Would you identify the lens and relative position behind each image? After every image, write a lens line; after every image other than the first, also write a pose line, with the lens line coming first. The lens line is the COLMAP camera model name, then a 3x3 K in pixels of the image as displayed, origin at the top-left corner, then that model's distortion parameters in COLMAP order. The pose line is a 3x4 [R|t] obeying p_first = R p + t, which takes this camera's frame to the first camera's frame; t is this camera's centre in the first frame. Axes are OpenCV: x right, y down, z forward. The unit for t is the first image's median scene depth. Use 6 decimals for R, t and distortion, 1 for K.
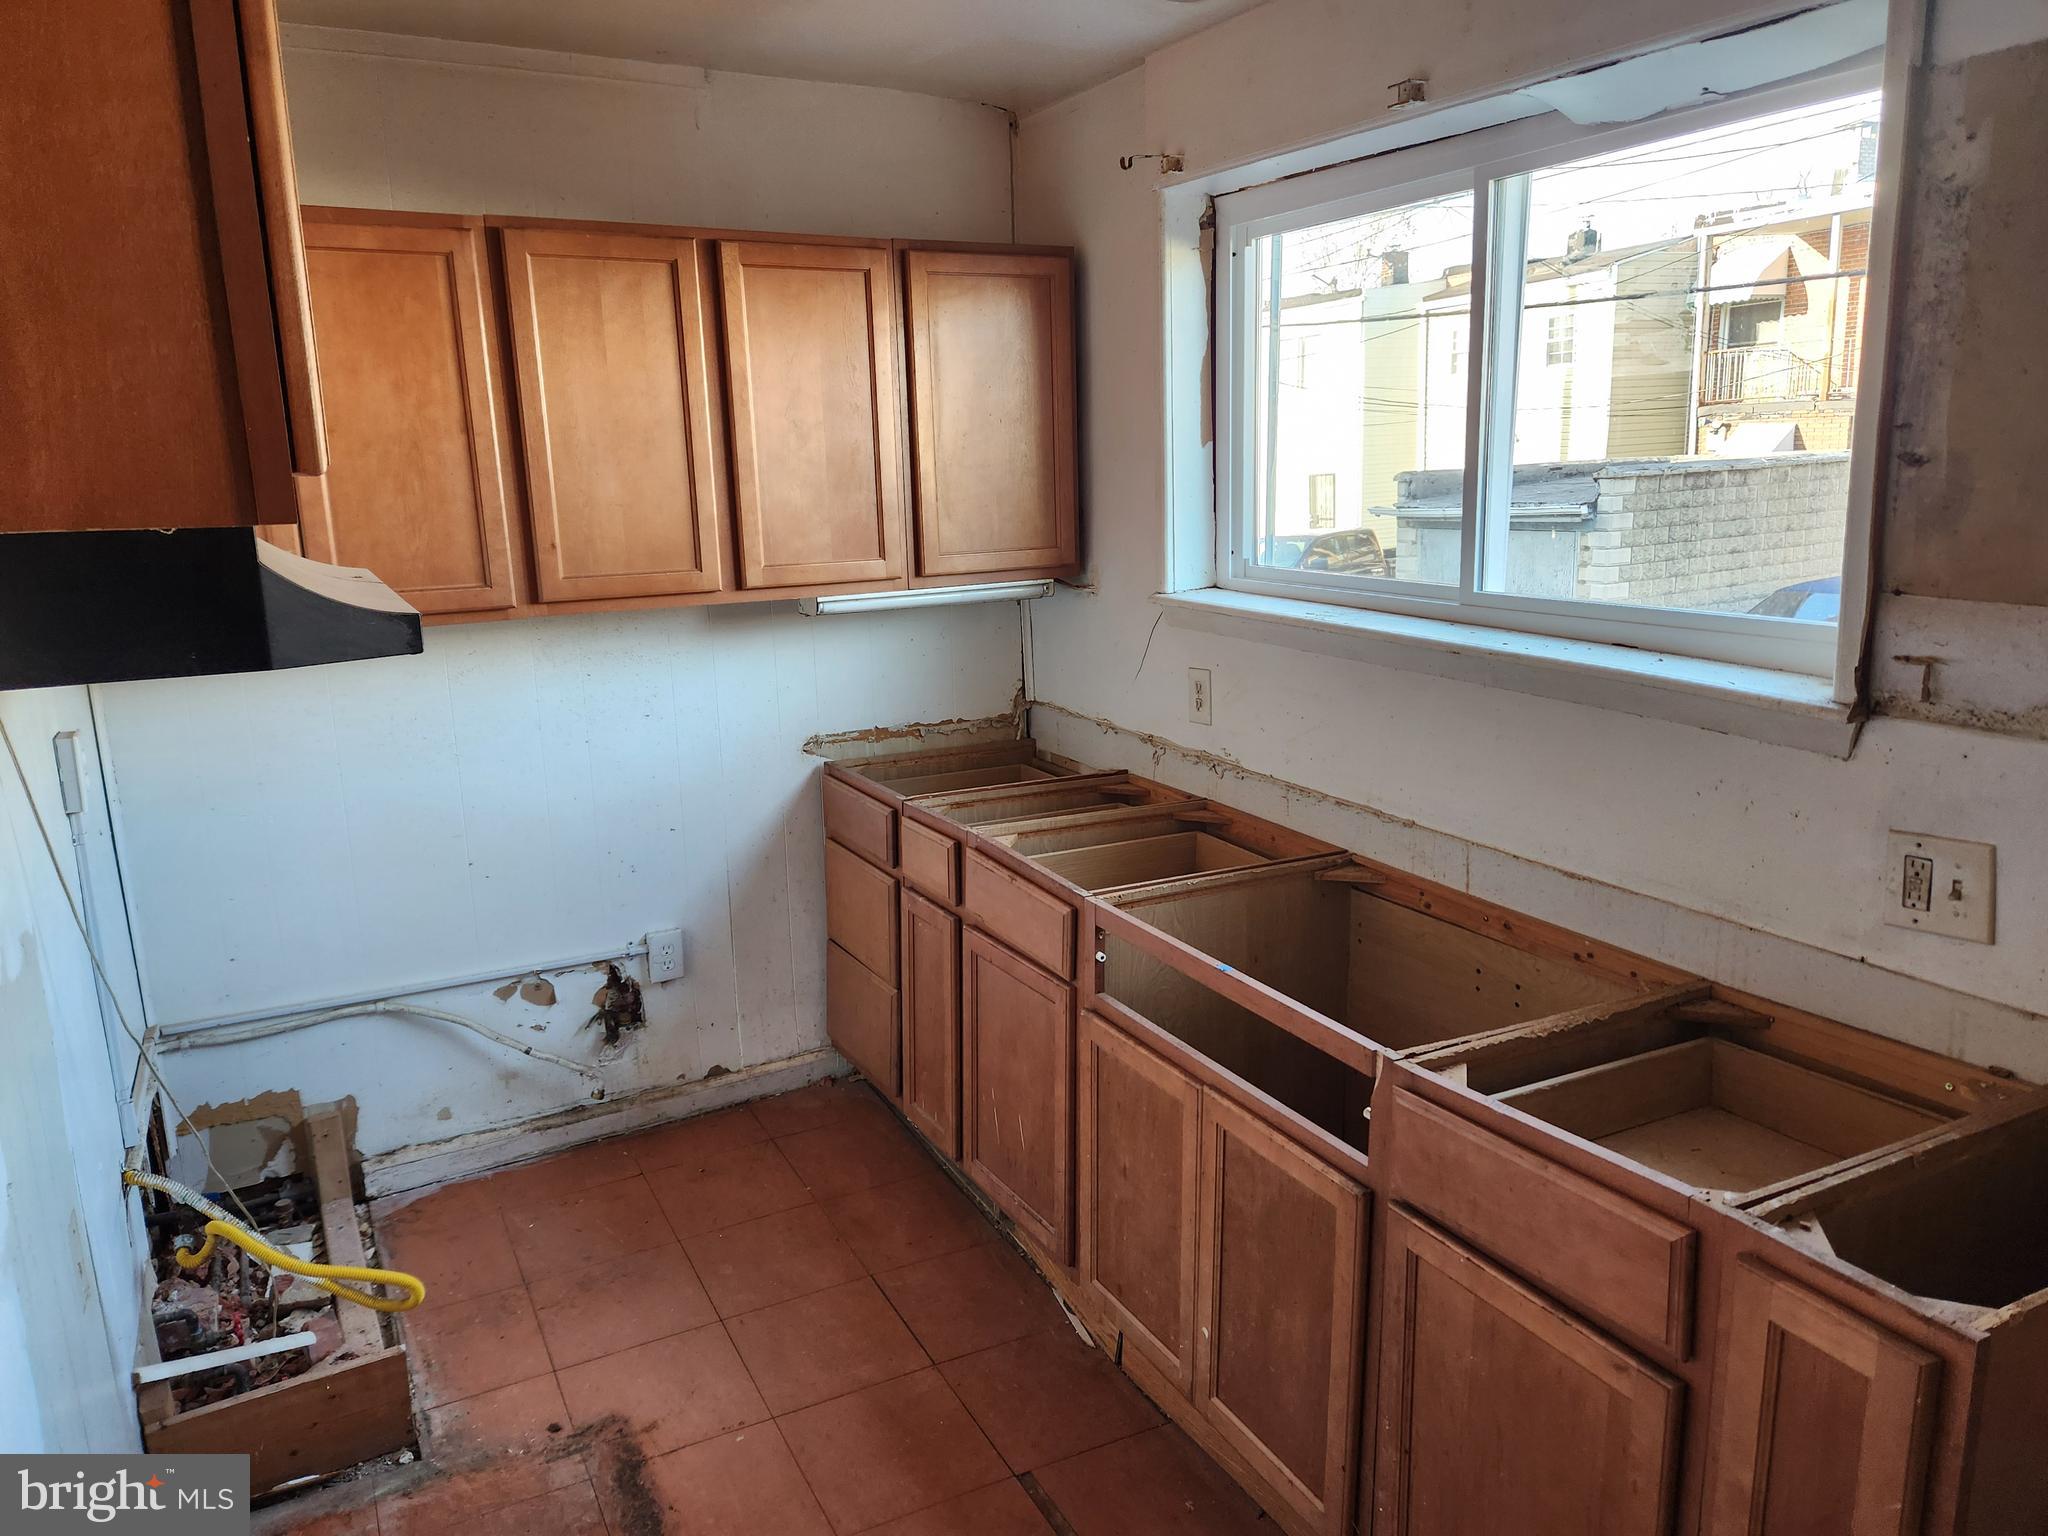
lens RADIAL K [[1367.9, 0, 1028.3], [0, 1367.9, 755.5], [0, 0, 1]] dist [0.082512, -0.072301]
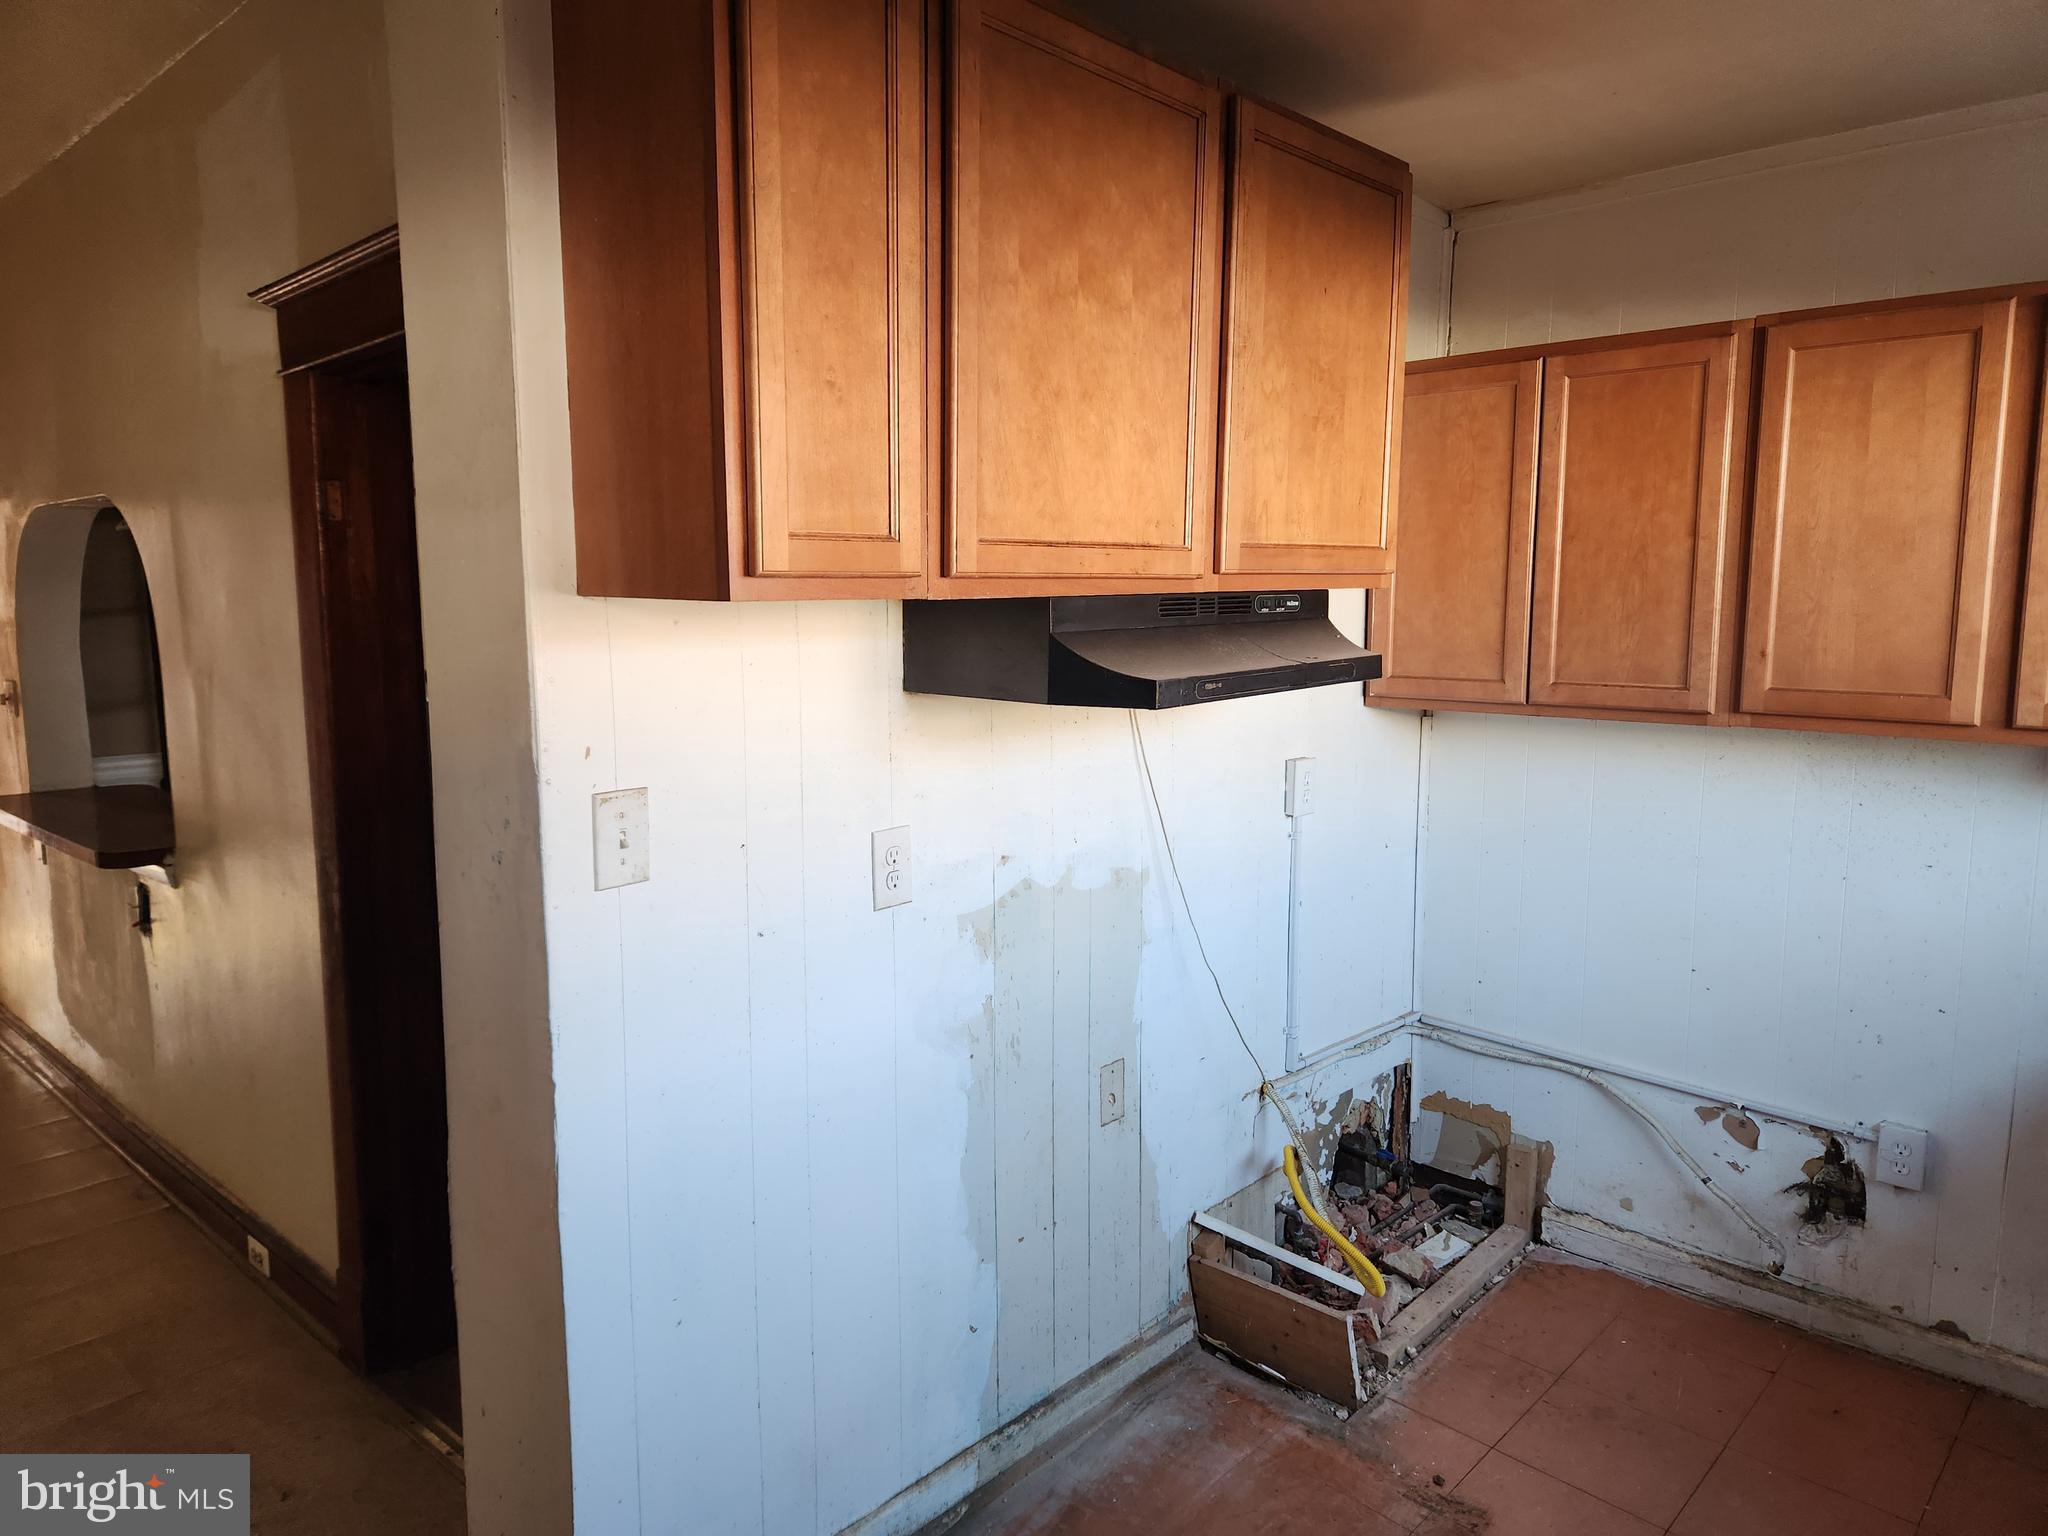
lens RADIAL K [[1363.5, 0, 1017.4], [0, 1363.5, 770.0], [0, 0, 1]] dist [0.068085, -0.056424]
pose [[0.312308, 0.156421, -0.937014, 0.348971], [-0.210971, 0.973140, 0.092135, -0.049756], [0.926259, 0.168908, 0.336920, 0.208661]]
